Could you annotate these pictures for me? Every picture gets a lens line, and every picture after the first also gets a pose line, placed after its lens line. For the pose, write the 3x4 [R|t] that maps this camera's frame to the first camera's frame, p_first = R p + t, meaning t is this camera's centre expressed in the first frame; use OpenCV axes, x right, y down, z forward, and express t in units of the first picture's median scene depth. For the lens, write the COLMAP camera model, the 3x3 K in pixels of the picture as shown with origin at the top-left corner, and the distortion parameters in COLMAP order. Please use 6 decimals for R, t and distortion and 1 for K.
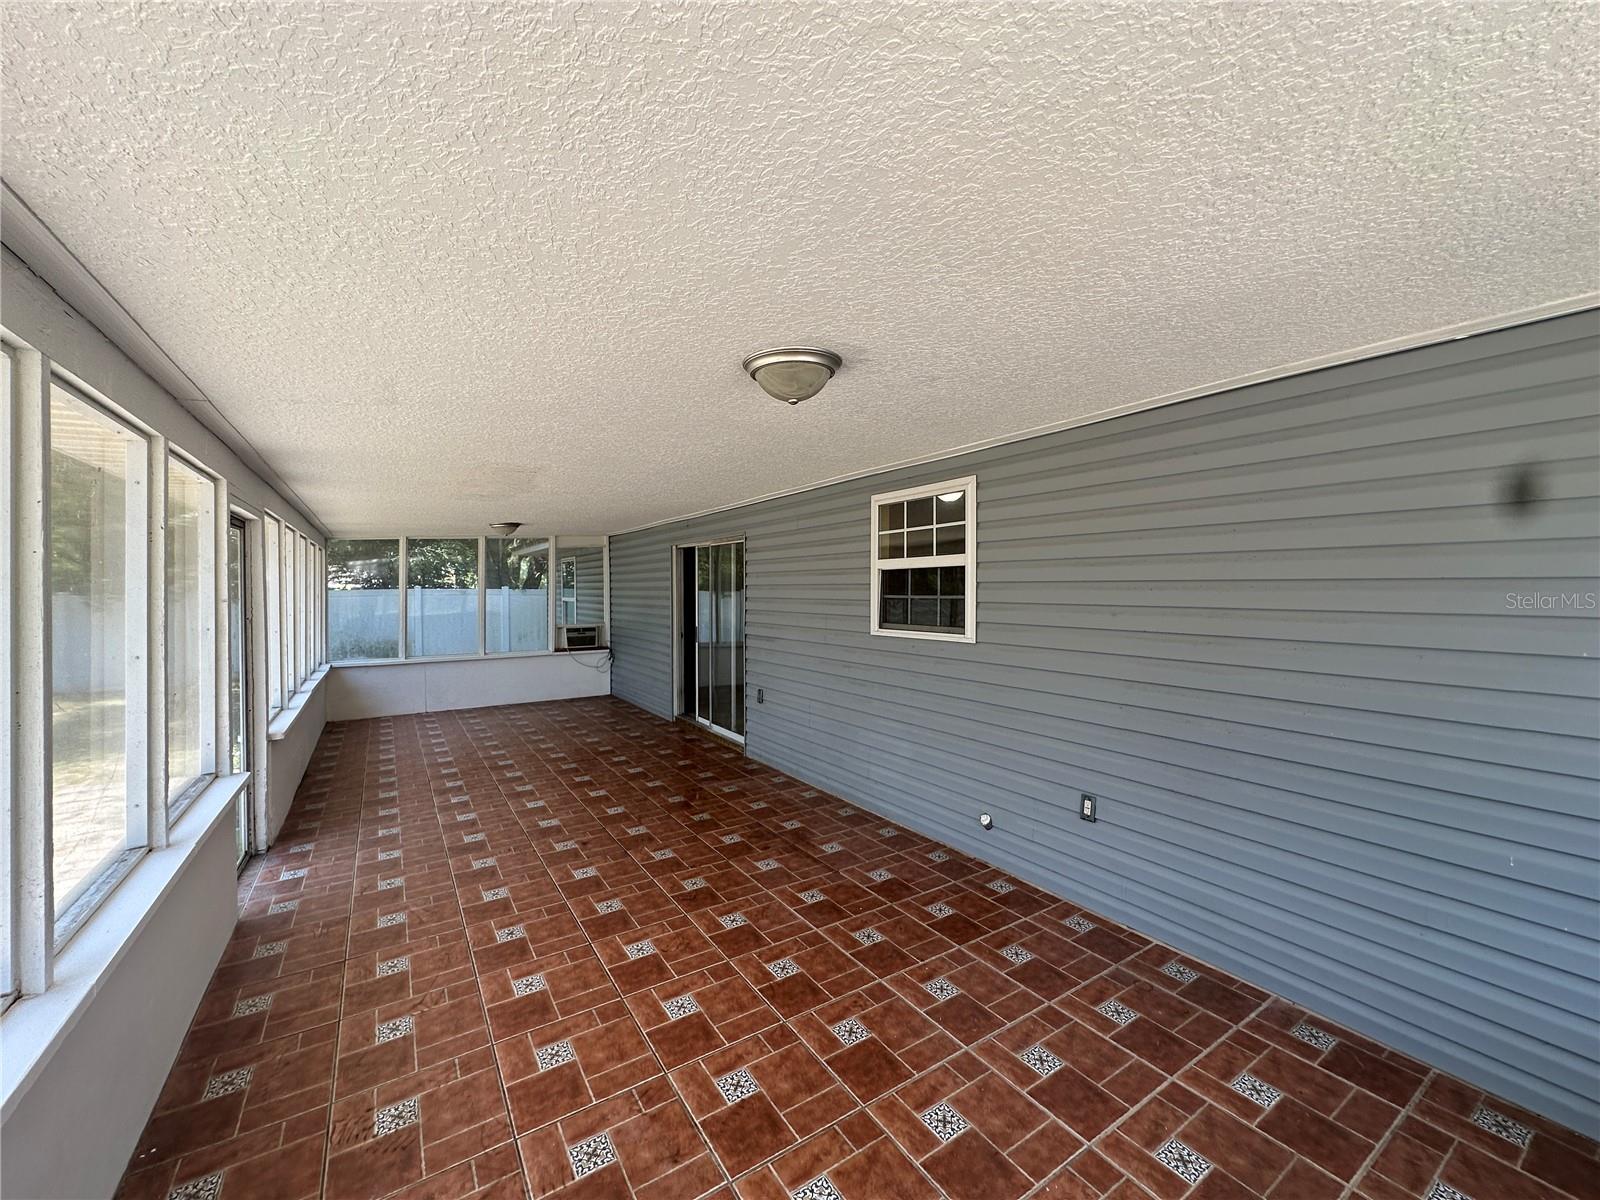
lens RADIAL K [[638.9, 0, 798.2], [0, 638.9, 596.4], [0, 0, 1]] dist [-0.003230, 0.000547]
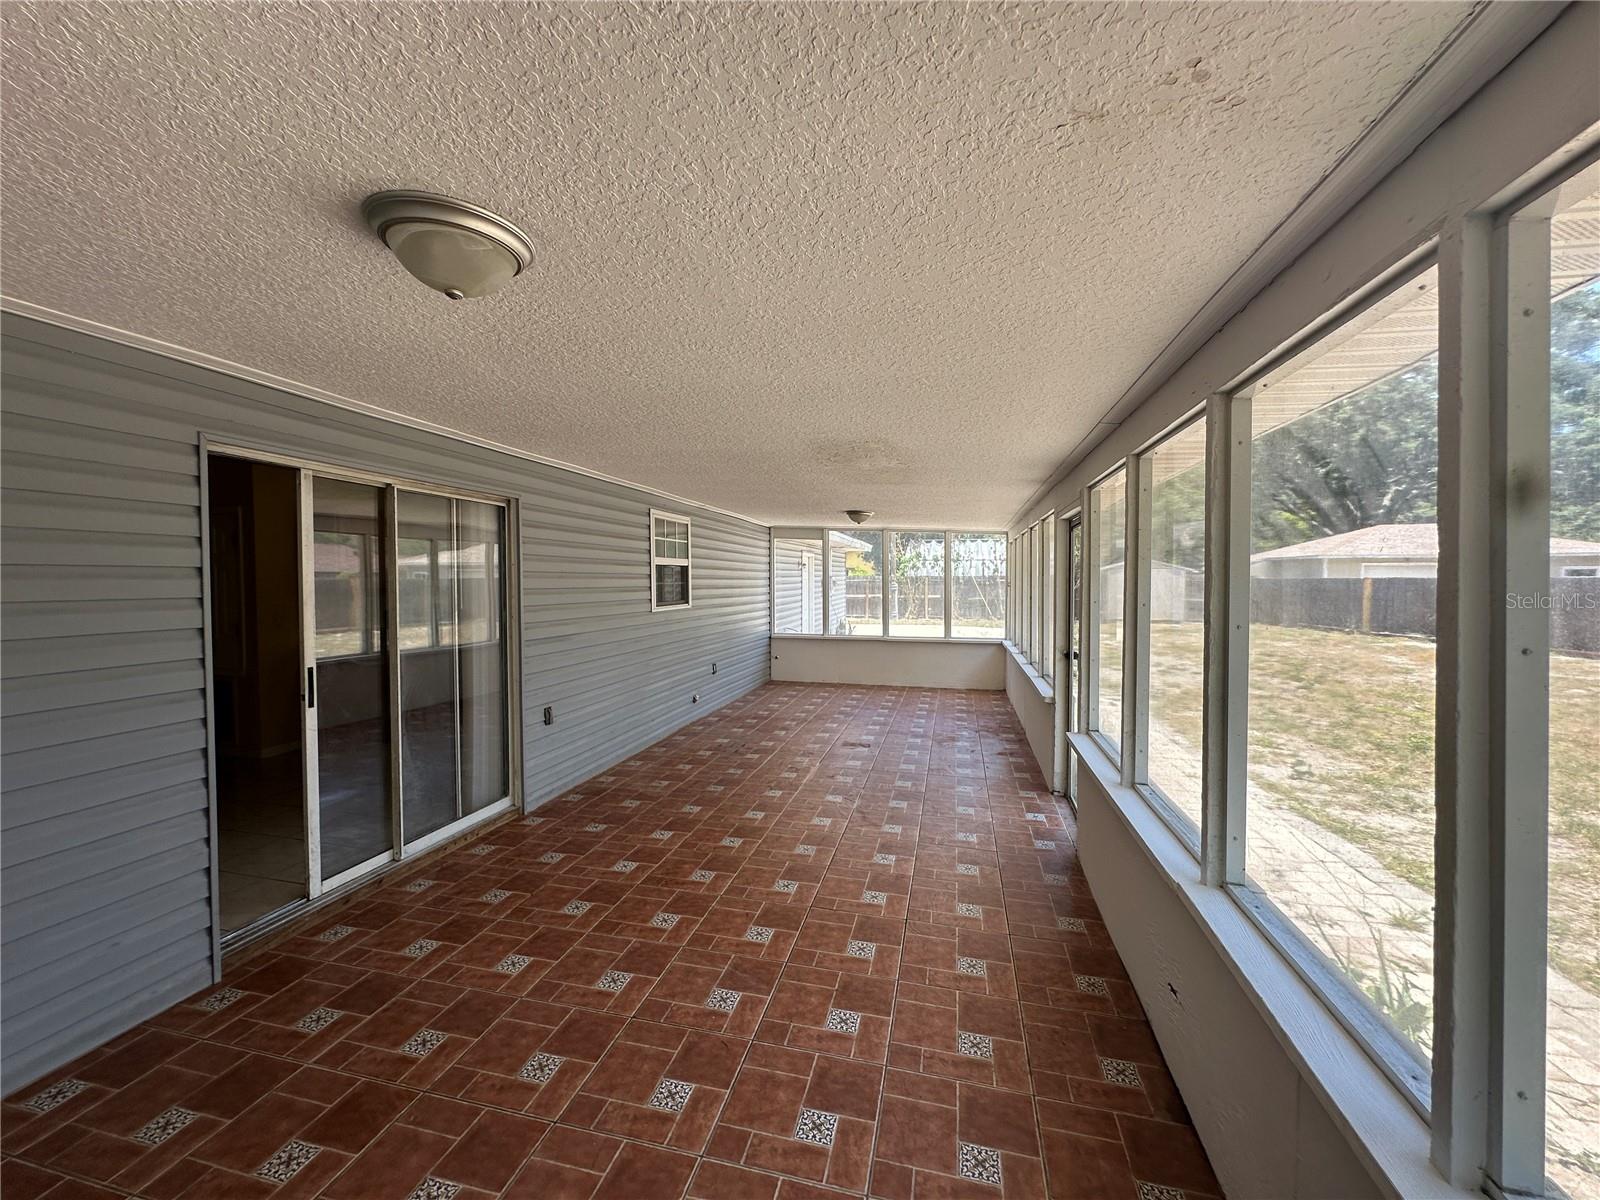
lens RADIAL K [[638.9, 0, 799.2], [0, 638.9, 602.5], [0, 0, 1]] dist [-0.003230, 0.000547]
pose [[-0.685583, -0.023863, 0.727603, -1.689376], [0.009717, 0.999074, 0.041922, -0.022390], [-0.727930, 0.035811, -0.684716, 2.664586]]
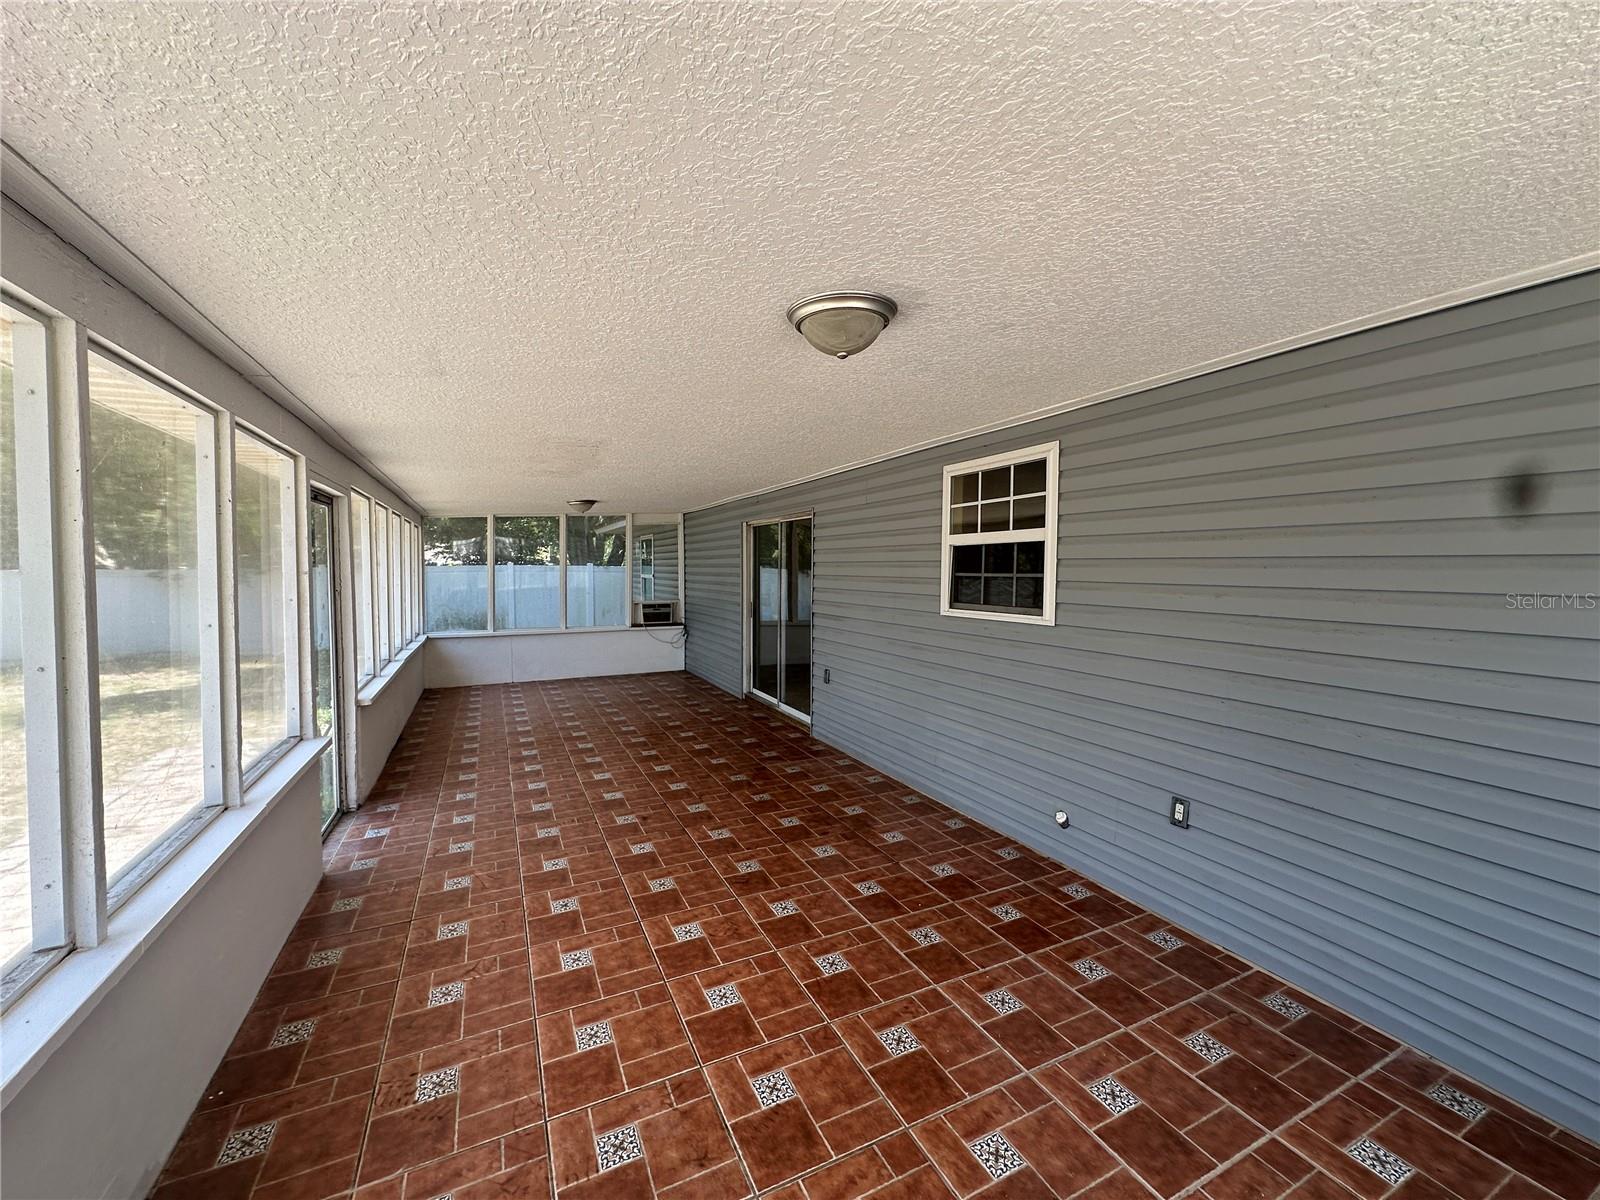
lens RADIAL K [[638.9, 0, 798.0], [0, 638.9, 597.4], [0, 0, 1]] dist [-0.003230, 0.000547]
pose [[0.992122, 0.012089, -0.124692, 0.035233], [-0.007793, 0.999361, 0.034890, 0.004229], [0.125034, -0.033643, 0.991582, 0.064490]]
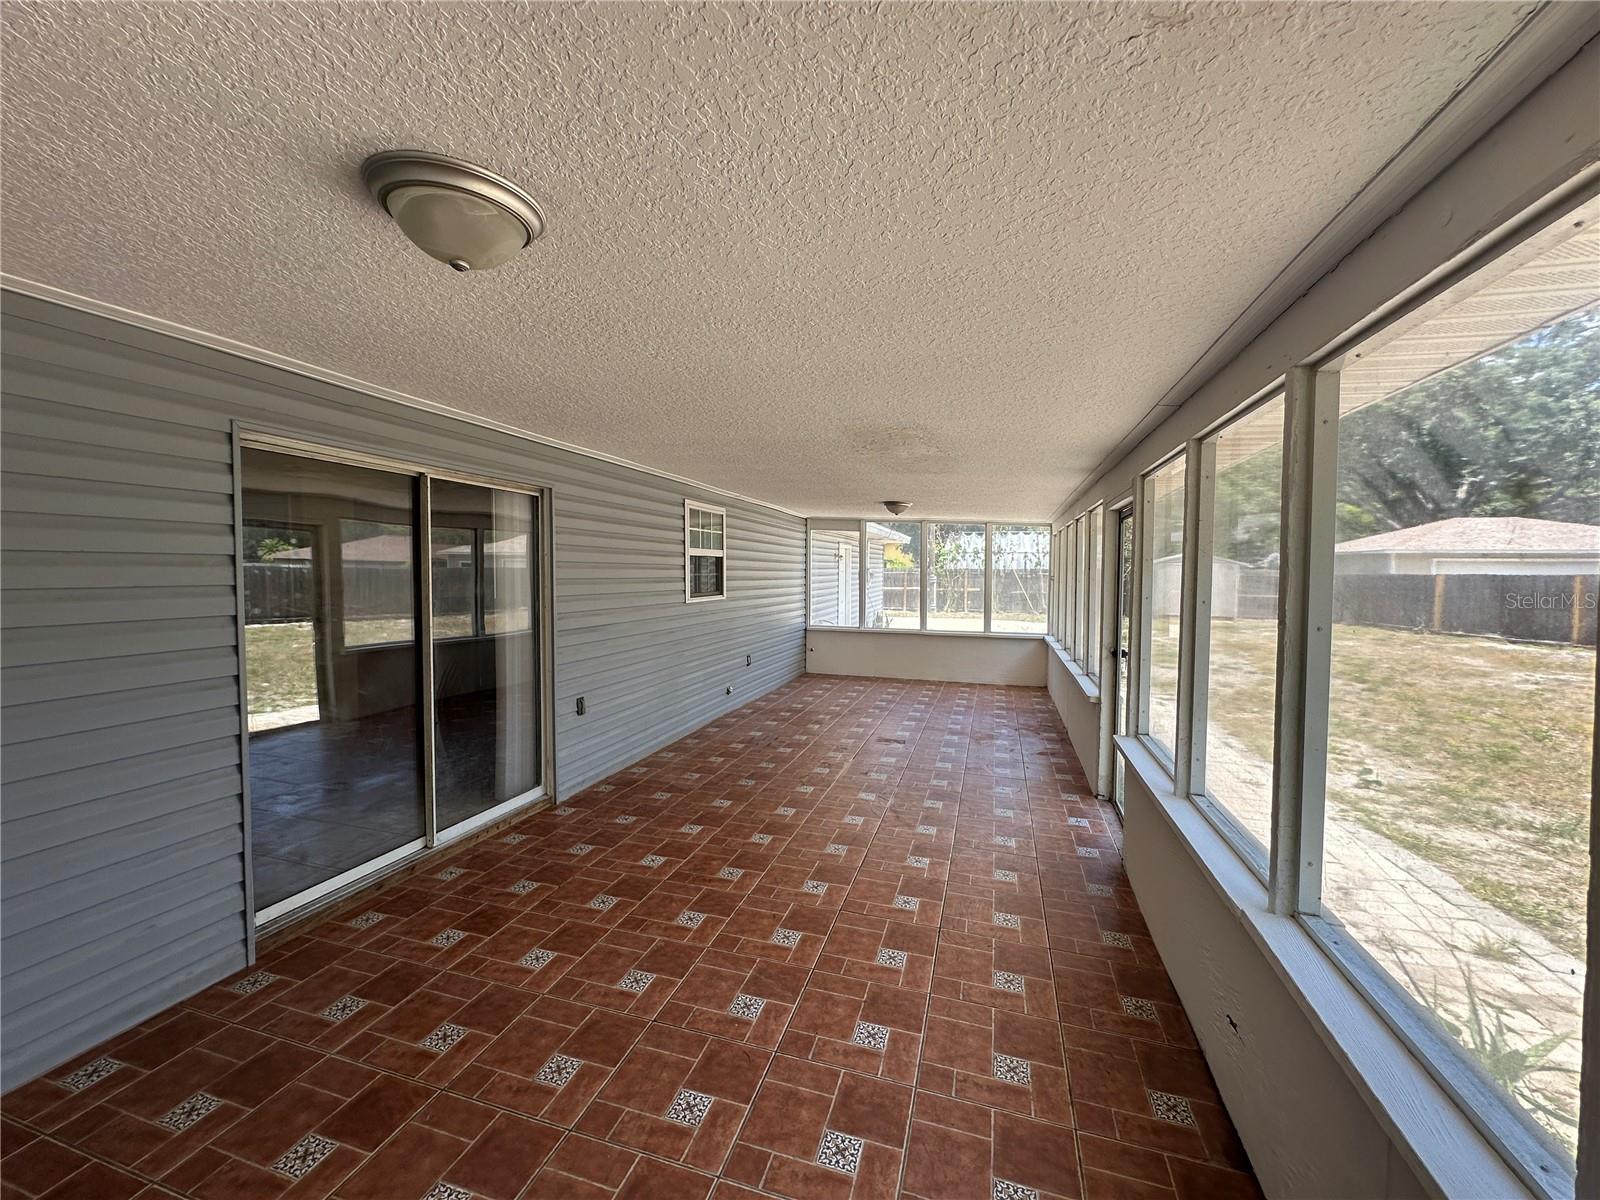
lens RADIAL K [[638.9, 0, 799.0], [0, 638.9, 601.7], [0, 0, 1]] dist [-0.003230, 0.000547]
pose [[-0.641446, -0.039254, 0.766163, -1.667587], [0.002532, 0.998576, 0.053282, -0.022614], [-0.767164, 0.036117, -0.640434, 2.633307]]
